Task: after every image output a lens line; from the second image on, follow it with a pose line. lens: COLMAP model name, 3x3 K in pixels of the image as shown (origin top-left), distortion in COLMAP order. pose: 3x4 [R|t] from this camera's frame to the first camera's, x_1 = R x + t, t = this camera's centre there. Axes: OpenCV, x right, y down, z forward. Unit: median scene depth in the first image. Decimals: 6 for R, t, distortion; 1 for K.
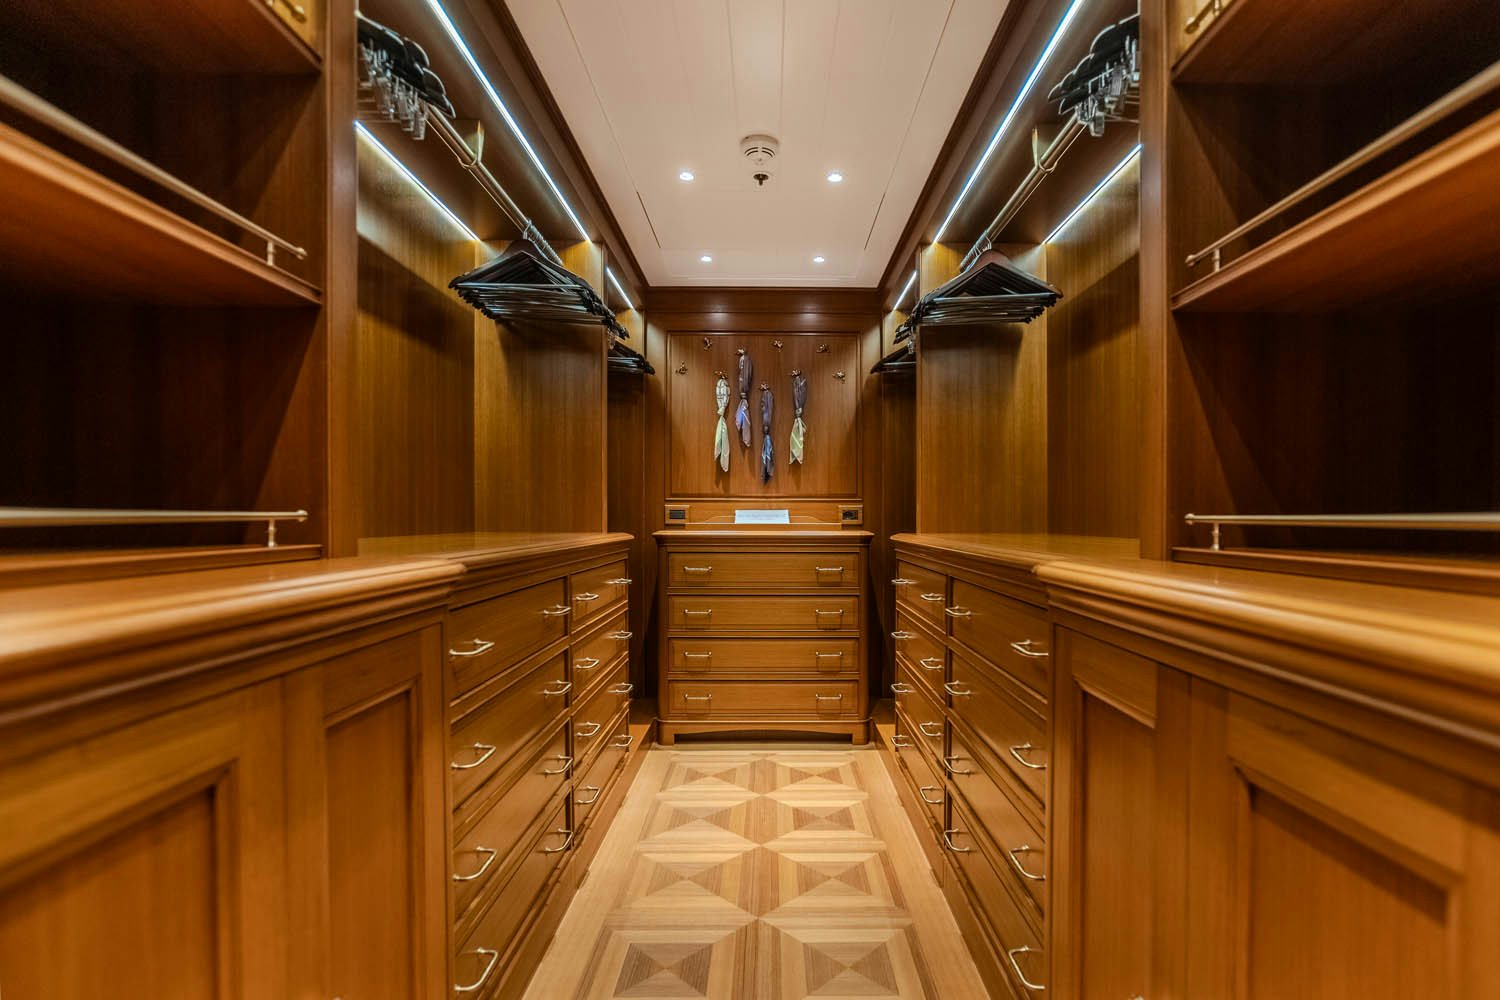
lens RADIAL K [[686.6, 0, 754.5], [0, 686.6, 510.5], [0, 0, 1]] dist [-0.000518, 0.000089]
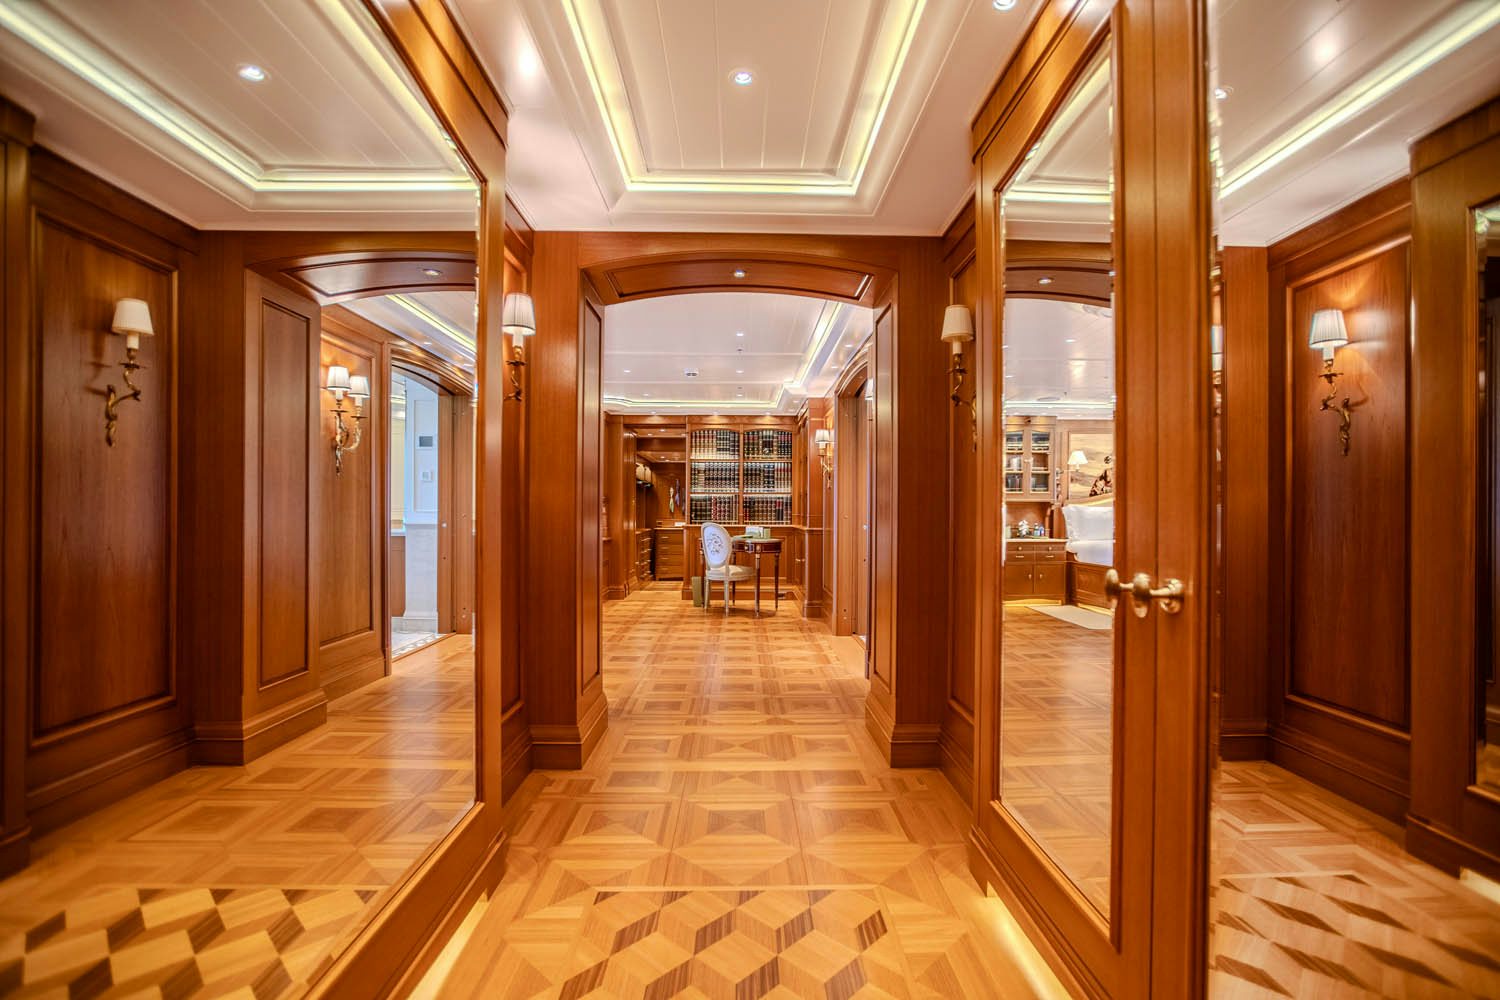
lens RADIAL K [[686.6, 0, 745.4], [0, 686.6, 506.0], [0, 0, 1]] dist [-0.000518, 0.000089]
pose [[0.998454, 0.013016, 0.054039, 0.151383], [-0.012881, 0.999913, -0.002847, -0.085628], [-0.054072, 0.002146, 0.998535, -2.735841]]
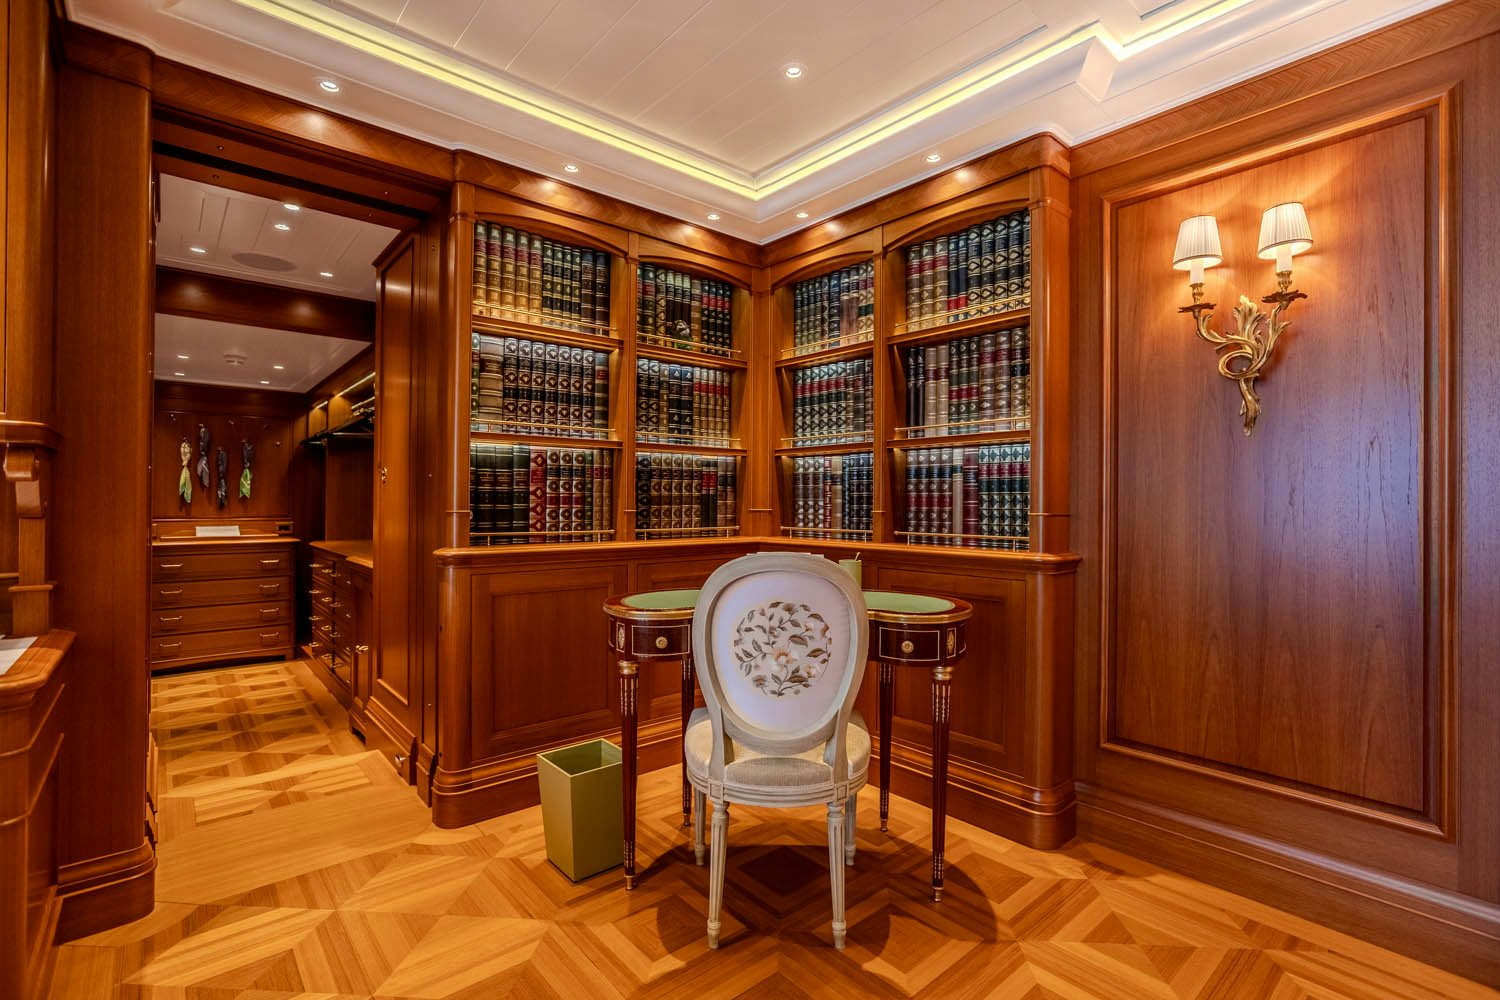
lens RADIAL K [[686.6, 0, 753.5], [0, 686.6, 497.8], [0, 0, 1]] dist [-0.000518, 0.000089]
pose [[0.735293, 0.004969, 0.677732, -0.155922], [-0.007326, 0.999973, 0.000616, -0.078455], [-0.677710, -0.005418, 0.735309, -1.014856]]
